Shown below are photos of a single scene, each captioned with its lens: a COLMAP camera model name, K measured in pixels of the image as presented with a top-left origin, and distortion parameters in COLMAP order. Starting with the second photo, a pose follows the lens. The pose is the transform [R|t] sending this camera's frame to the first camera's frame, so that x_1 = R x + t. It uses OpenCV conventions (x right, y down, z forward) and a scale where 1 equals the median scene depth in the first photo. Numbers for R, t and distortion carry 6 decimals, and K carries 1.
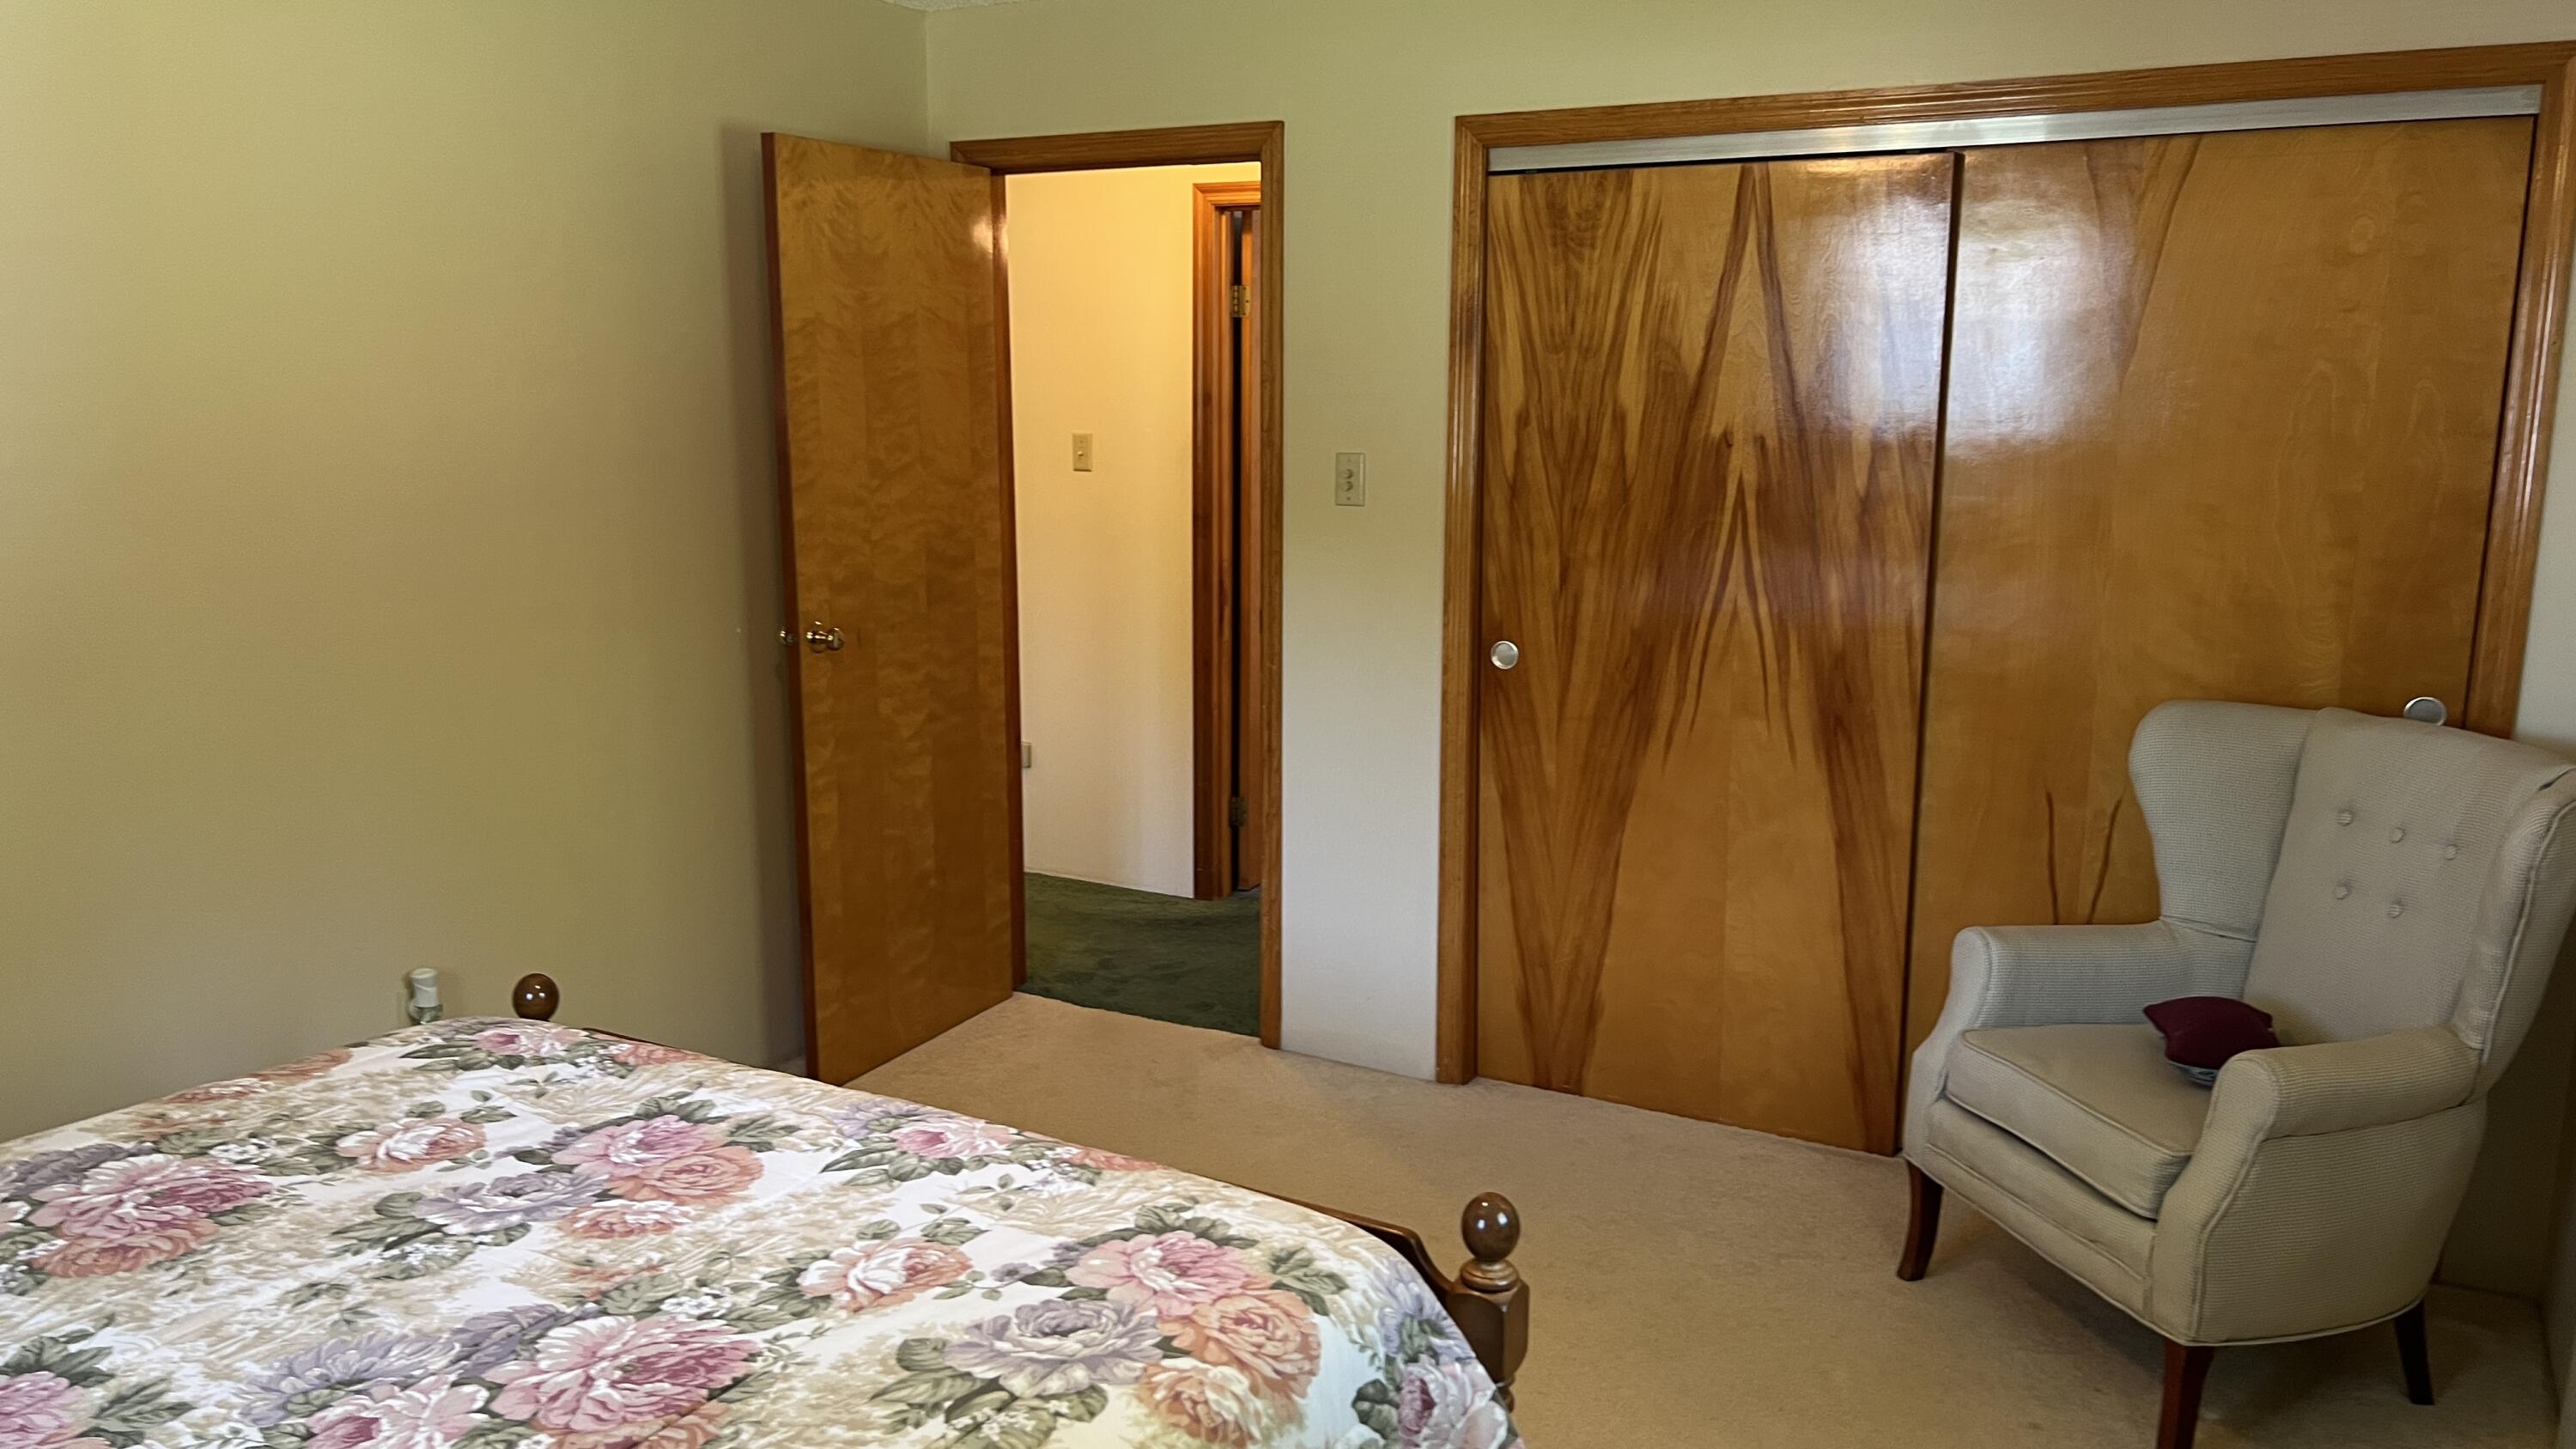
lens RADIAL K [[1964.5, 0, 1288.0], [0, 1964.5, 724.5], [0, 0, 1]] dist [0.108186, -0.183361]
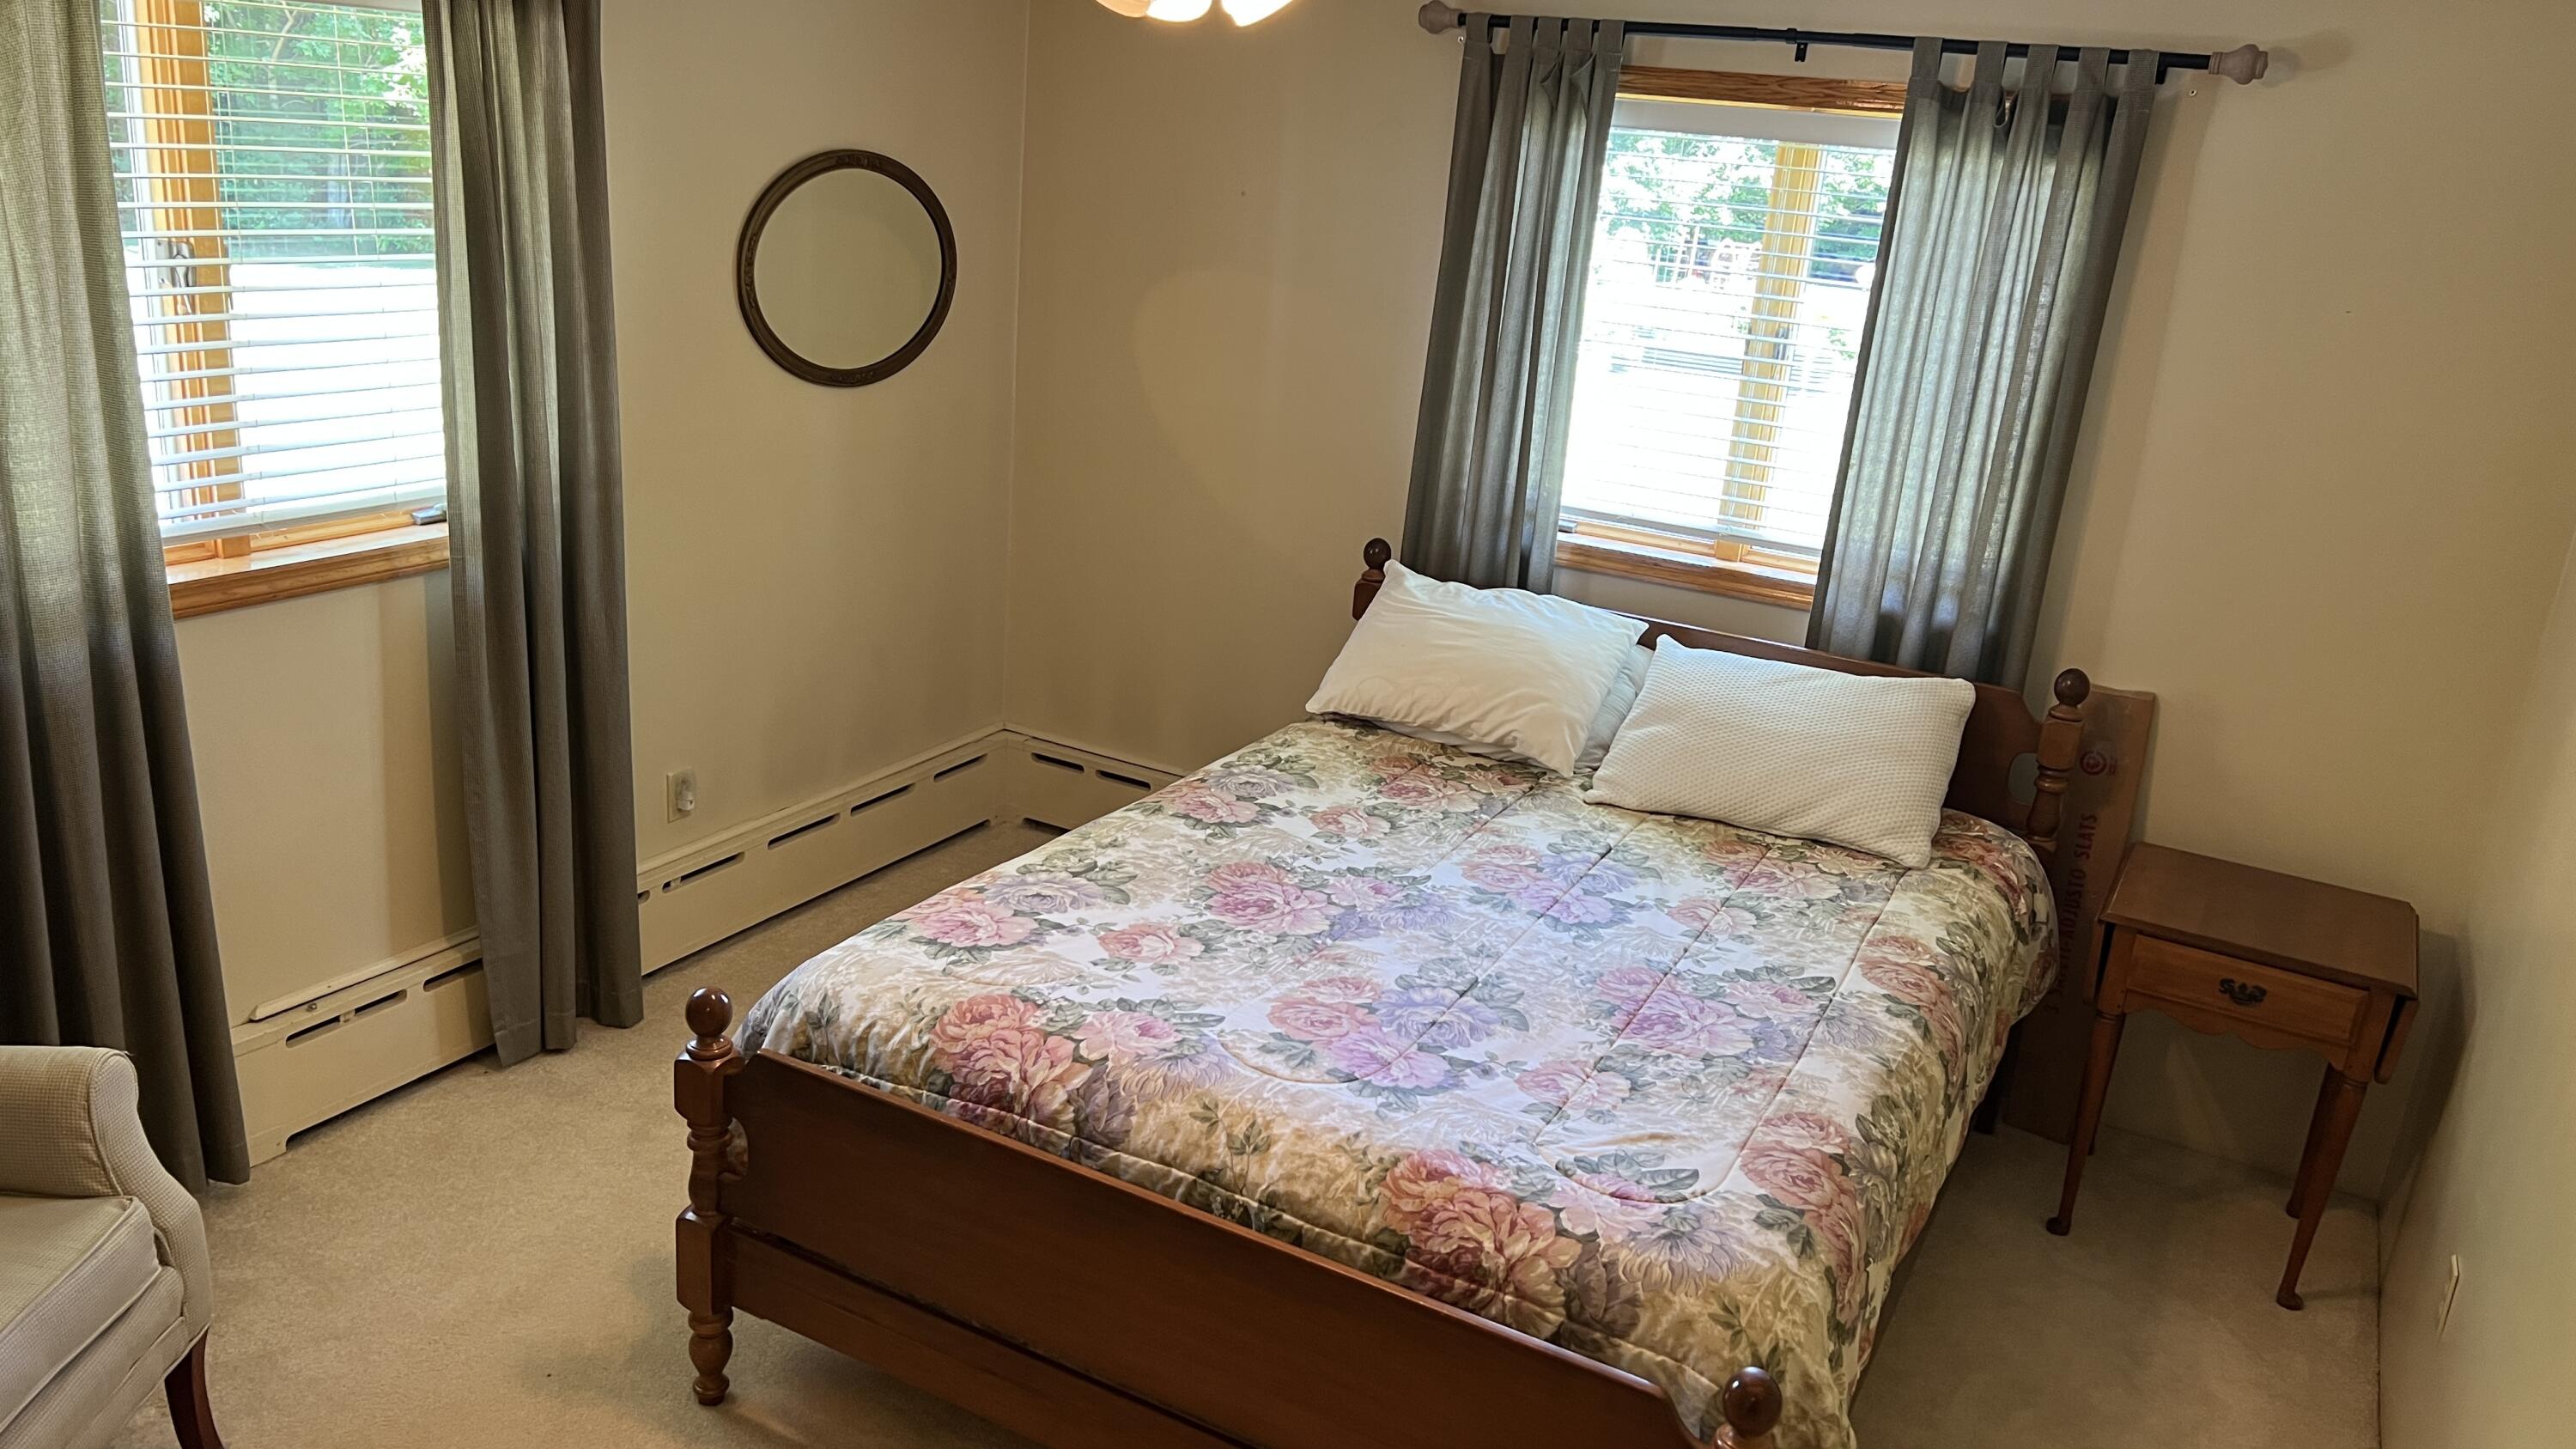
lens RADIAL K [[1964.5, 0, 1288.0], [0, 1964.5, 724.5], [0, 0, 1]] dist [0.108186, -0.183361]
pose [[-0.995463, -0.086878, -0.038805, -0.232567], [-0.095013, 0.885695, 0.454441, -0.599184], [-0.005112, 0.456066, -0.889931, 2.293525]]
